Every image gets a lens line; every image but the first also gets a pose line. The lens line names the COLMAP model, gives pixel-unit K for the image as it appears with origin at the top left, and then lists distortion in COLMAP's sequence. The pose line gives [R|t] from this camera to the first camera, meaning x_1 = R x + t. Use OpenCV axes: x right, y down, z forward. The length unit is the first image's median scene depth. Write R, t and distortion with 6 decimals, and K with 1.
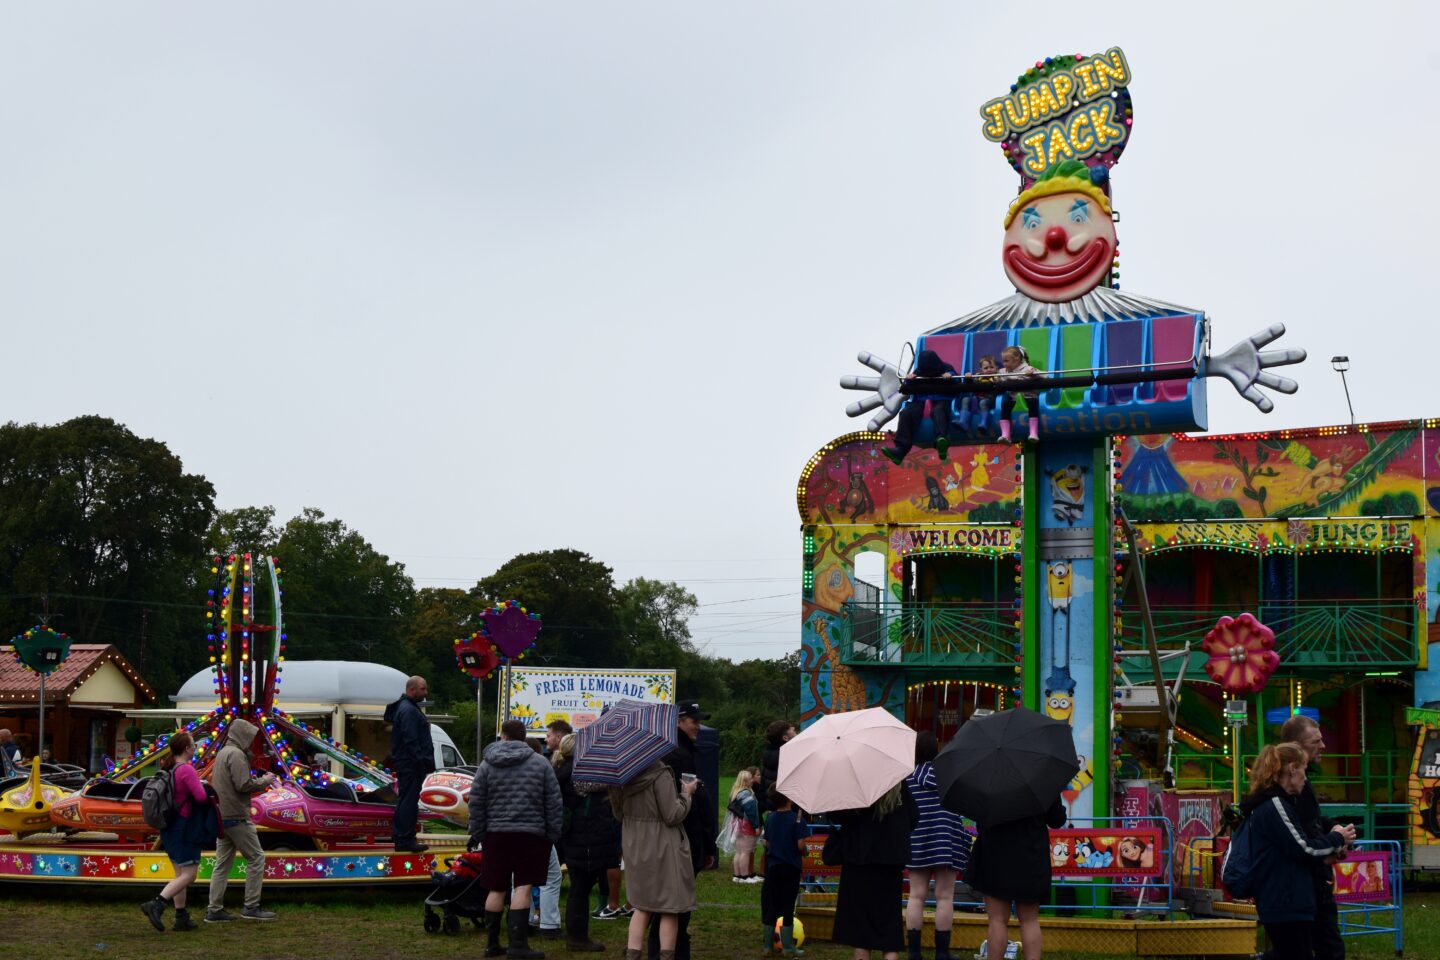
lens RADIAL K [[2161.6, 0, 719.9], [0, 2161.6, 479.4], [0, 0, 1]] dist [-0.219748, 0.000000]
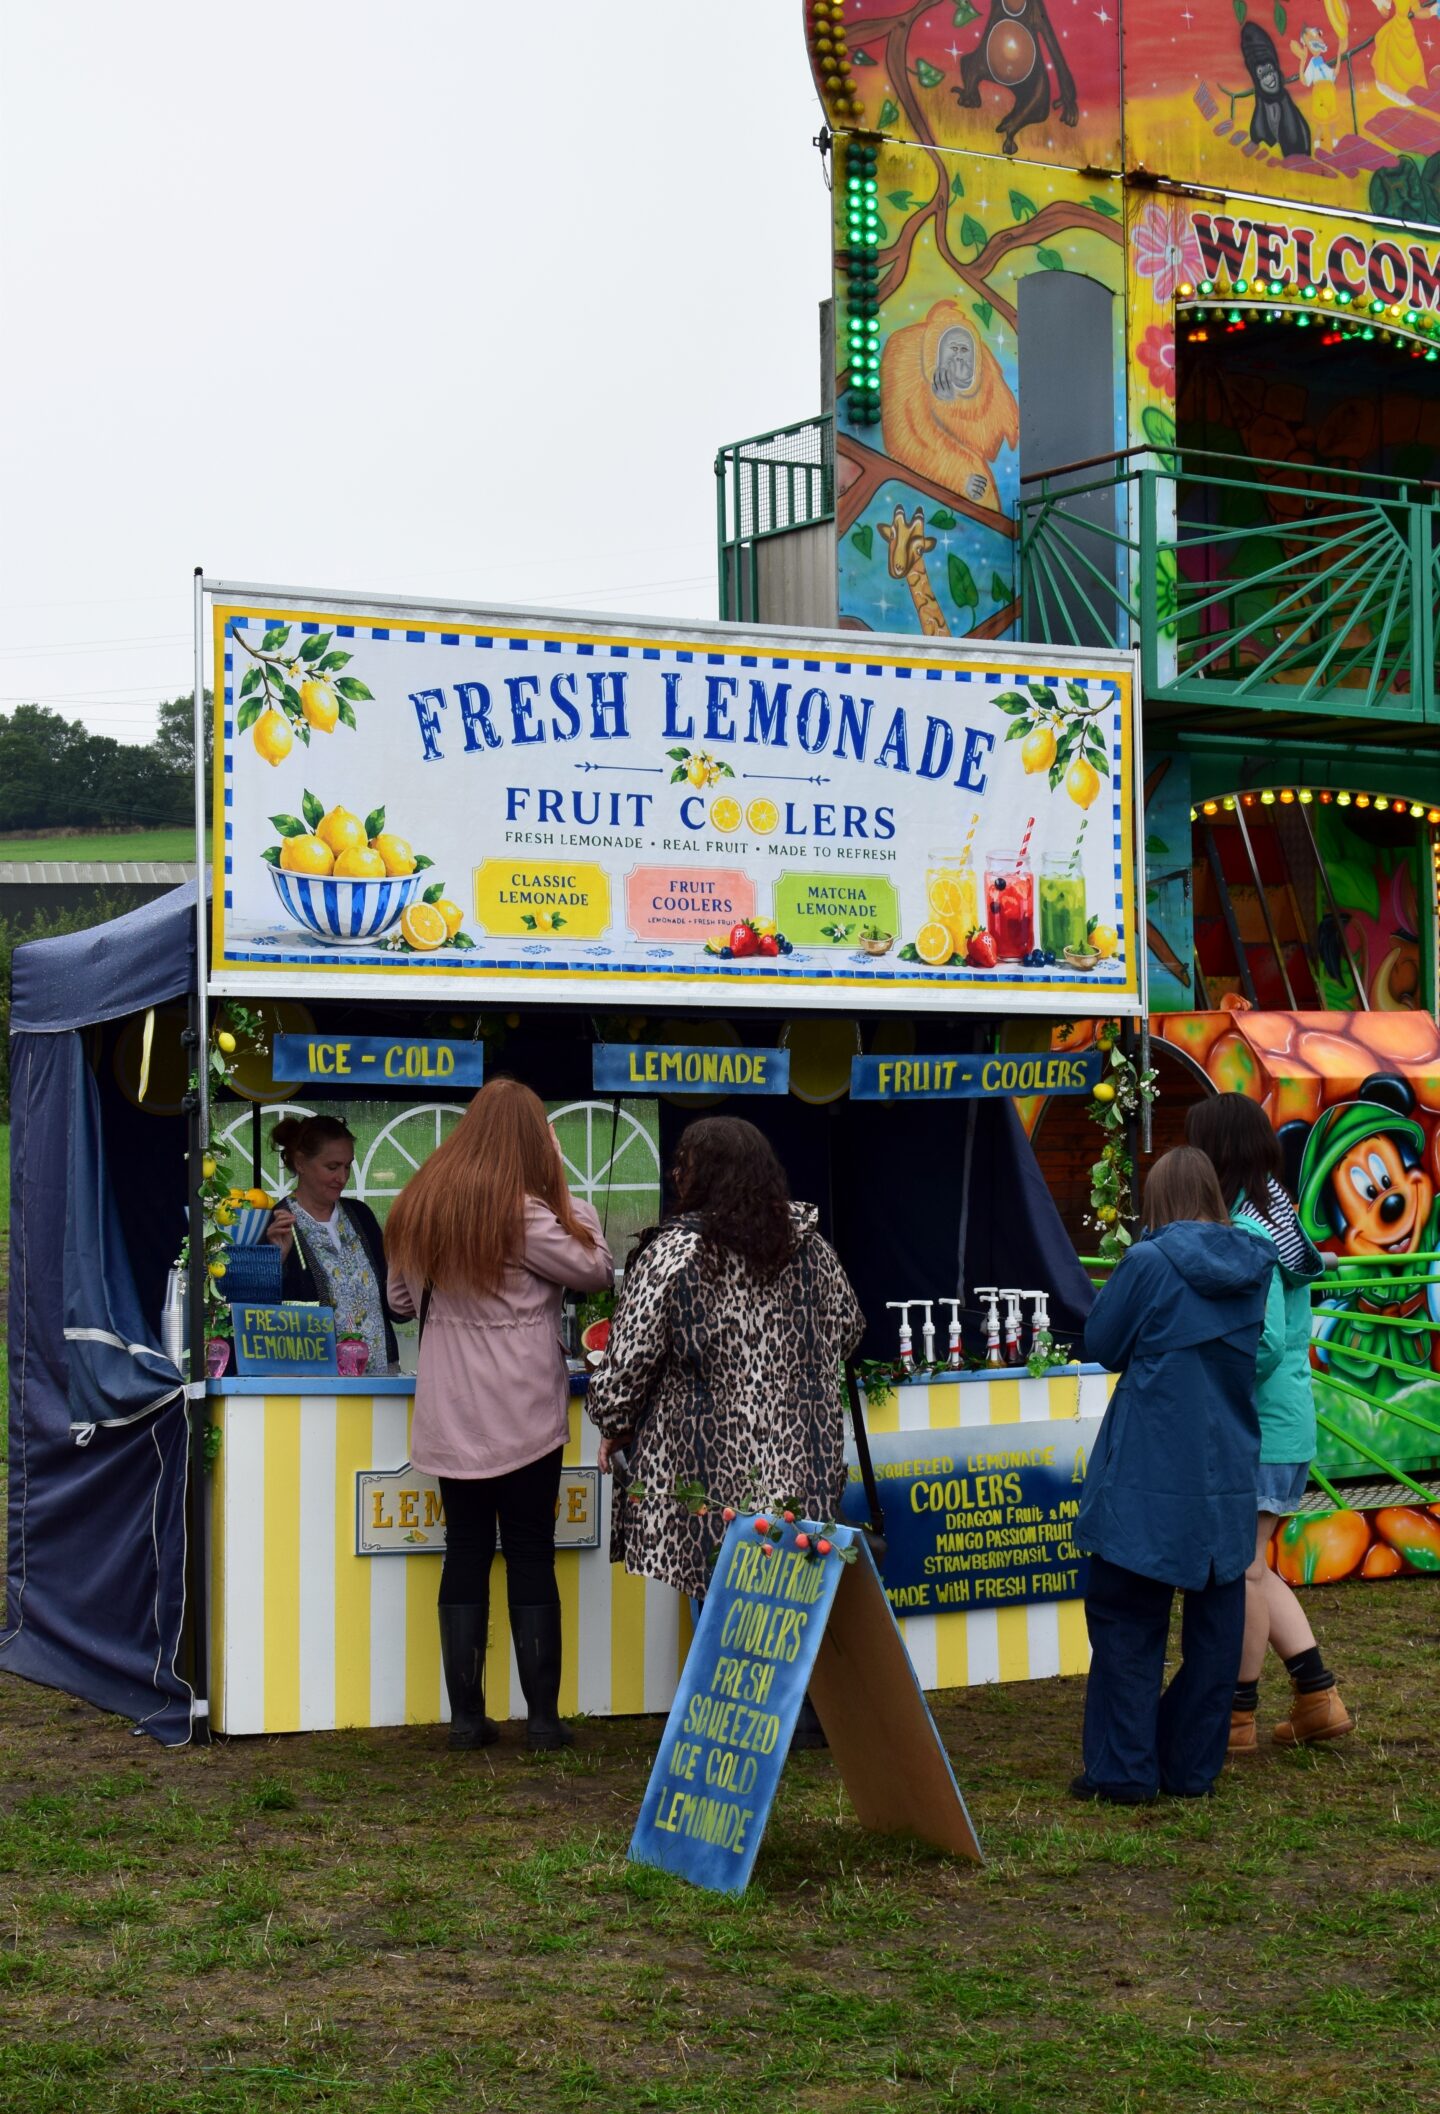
lens RADIAL K [[3427.2, 0, 719.6], [0, 3427.2, 1059.3], [0, 0, 1]] dist [-0.082123, 0.000000]
pose [[0.688449, -0.016626, 0.725094, -0.254650], [-0.078154, 0.992216, 0.096955, 0.090560], [-0.721062, -0.123417, 0.681790, 0.748843]]
